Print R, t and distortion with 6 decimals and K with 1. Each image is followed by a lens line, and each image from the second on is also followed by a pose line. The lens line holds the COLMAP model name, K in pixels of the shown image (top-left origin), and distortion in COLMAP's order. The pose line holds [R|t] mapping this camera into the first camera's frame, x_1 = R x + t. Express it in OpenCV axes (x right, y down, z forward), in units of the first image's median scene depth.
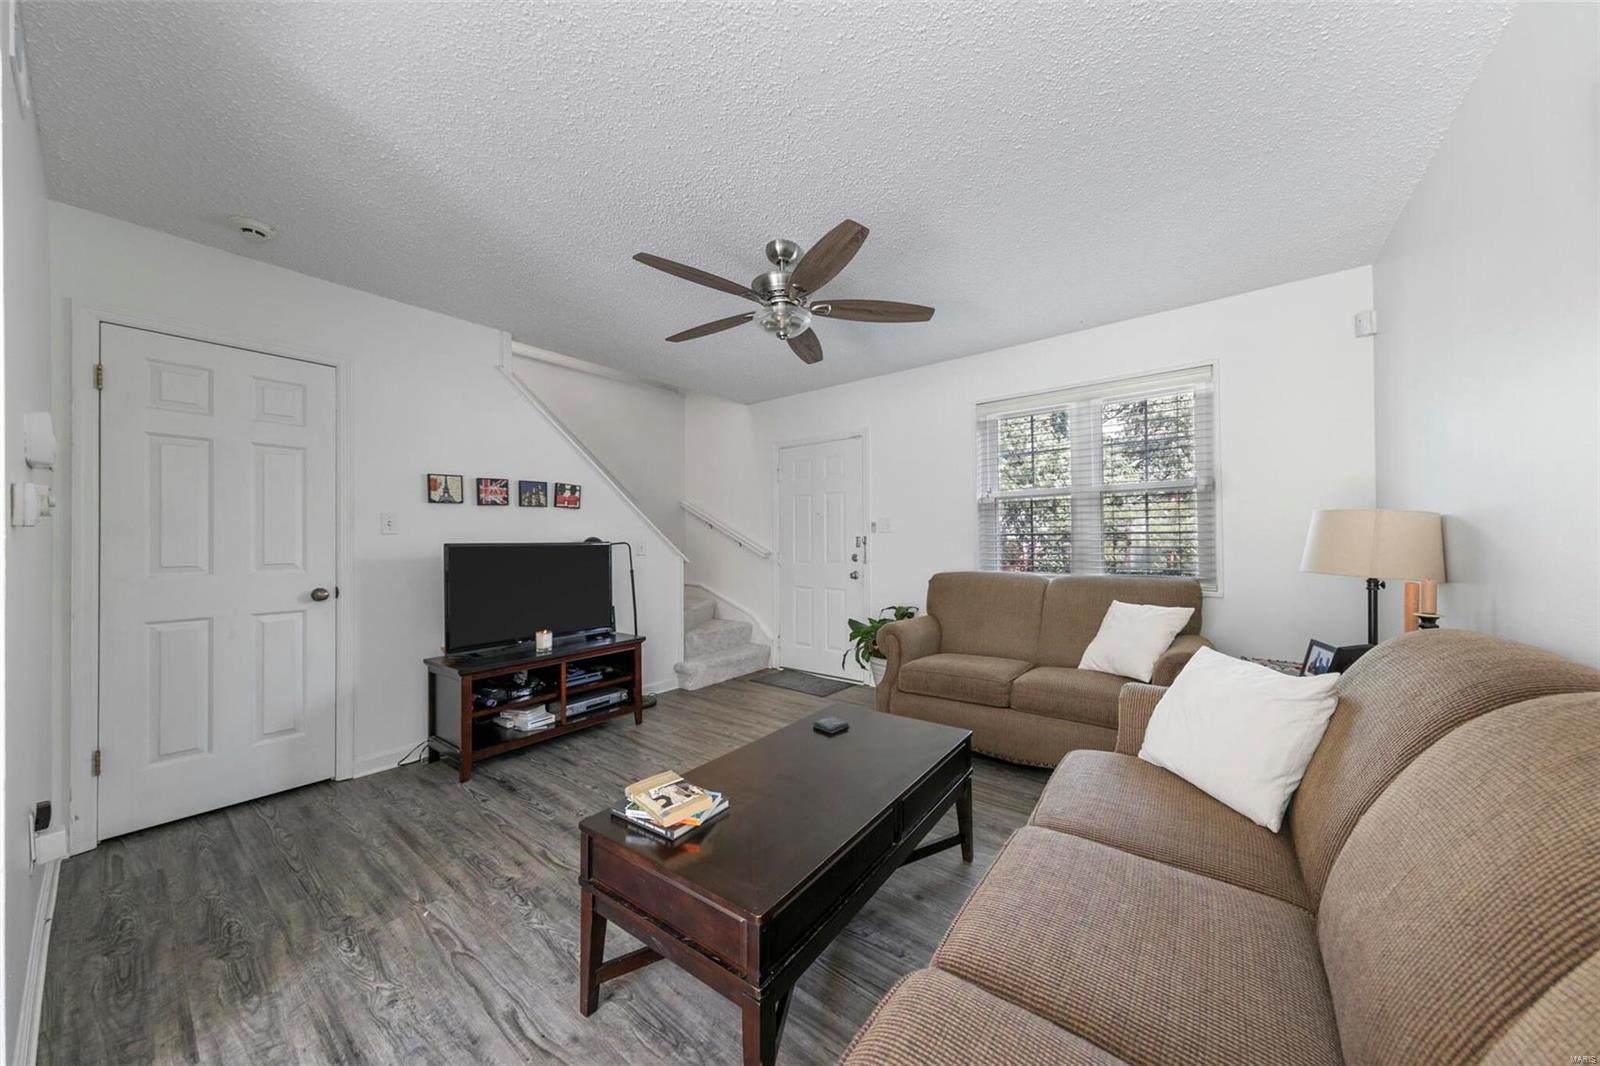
lens RADIAL K [[537.1, 0, 803.9], [0, 537.1, 540.5], [0, 0, 1]] dist [0.006984, -0.000093]
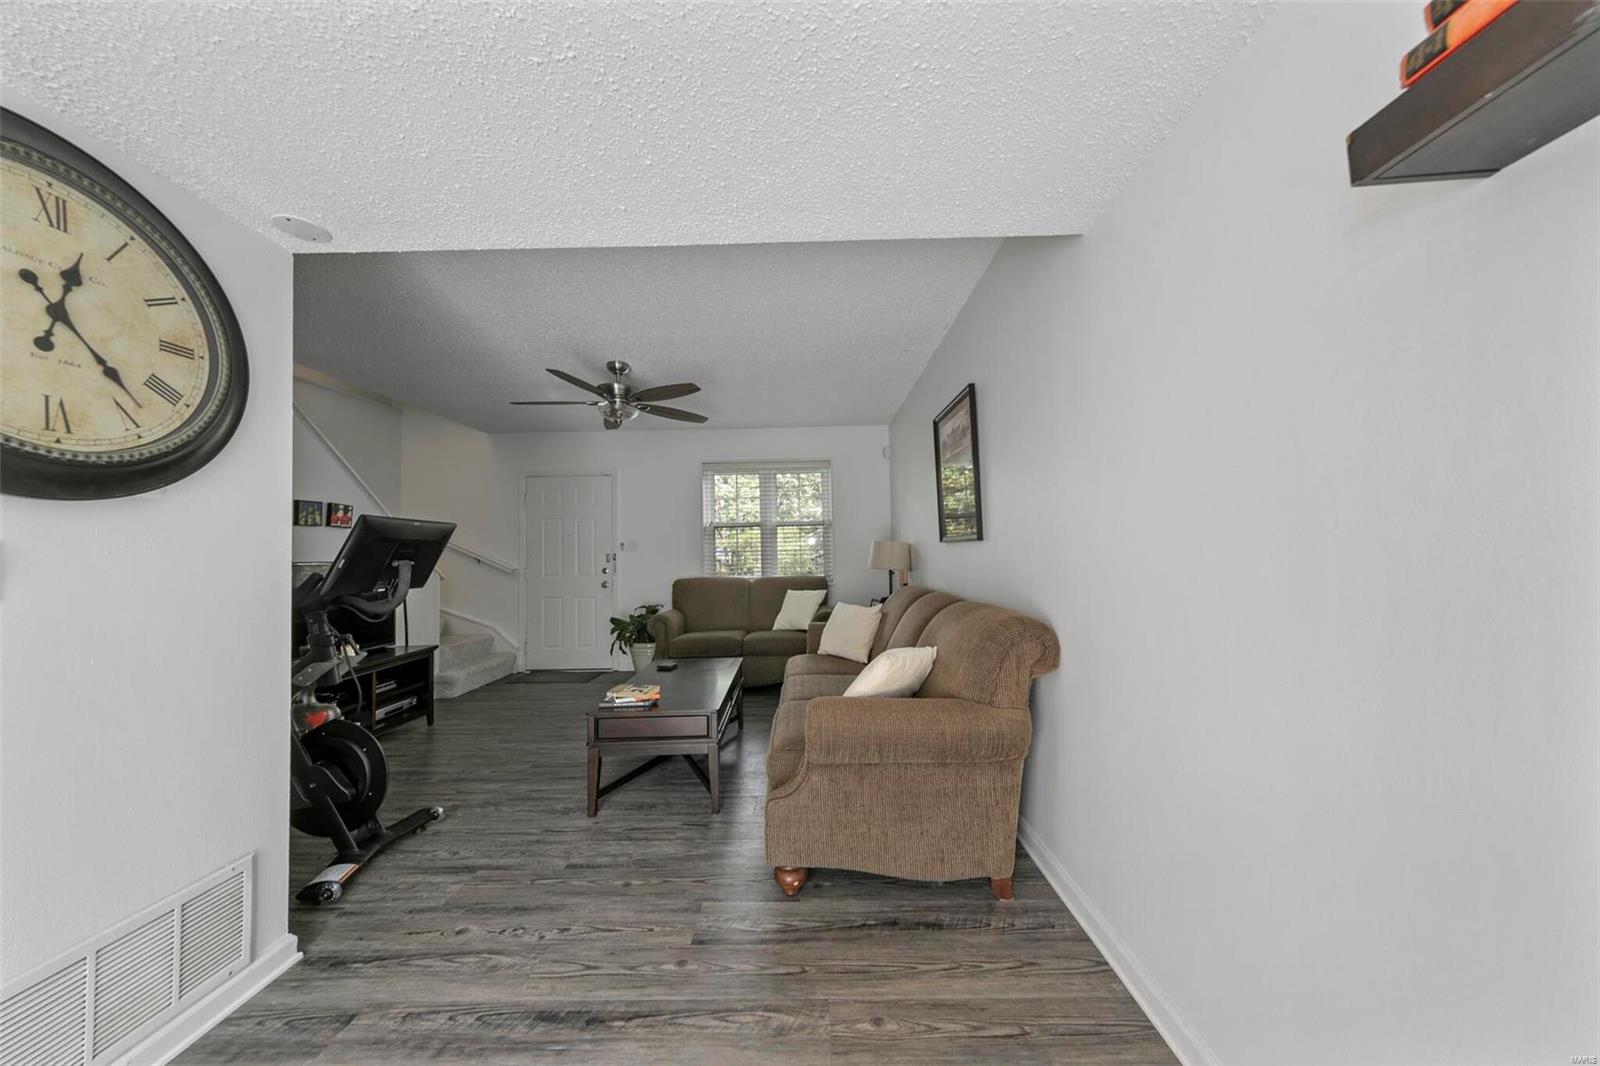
lens RADIAL K [[537.1, 0, 804.7], [0, 537.1, 532.7], [0, 0, 1]] dist [0.006984, -0.000093]
pose [[0.797280, 0.017334, 0.603361, -0.395061], [0.009927, 0.999076, -0.041821, 0.001106], [-0.603528, 0.039333, 0.796371, -0.383670]]
